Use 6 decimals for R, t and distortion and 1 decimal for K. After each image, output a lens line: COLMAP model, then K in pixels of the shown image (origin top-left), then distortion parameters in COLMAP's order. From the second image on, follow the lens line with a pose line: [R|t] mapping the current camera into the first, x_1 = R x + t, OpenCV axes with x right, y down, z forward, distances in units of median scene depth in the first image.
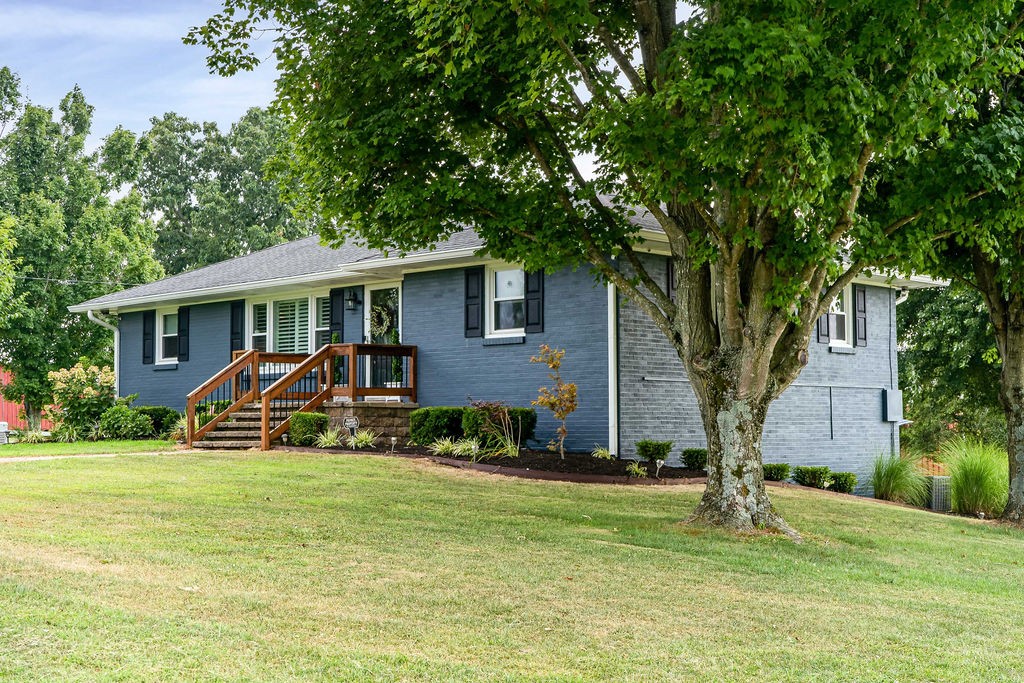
lens RADIAL K [[1352.0, 0, 512.0], [0, 1352.0, 341.5], [0, 0, 1]] dist [0.003353, 0.015046]
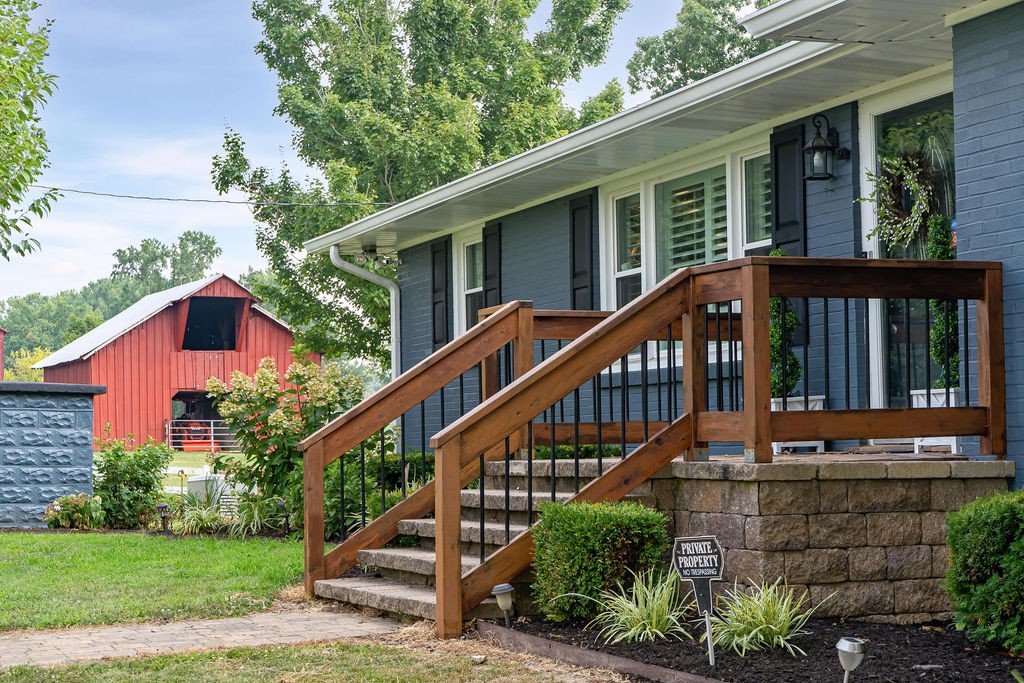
lens RADIAL K [[1836.4, 0, 512.0], [0, 1836.4, 341.5], [0, 0, 1]] dist [0.016269, 0.095894]
pose [[0.924334, -0.030555, -0.380359, -0.016385], [0.033084, 0.999453, 0.000110, 0.015295], [0.380148, -0.012685, 0.924839, 0.546698]]
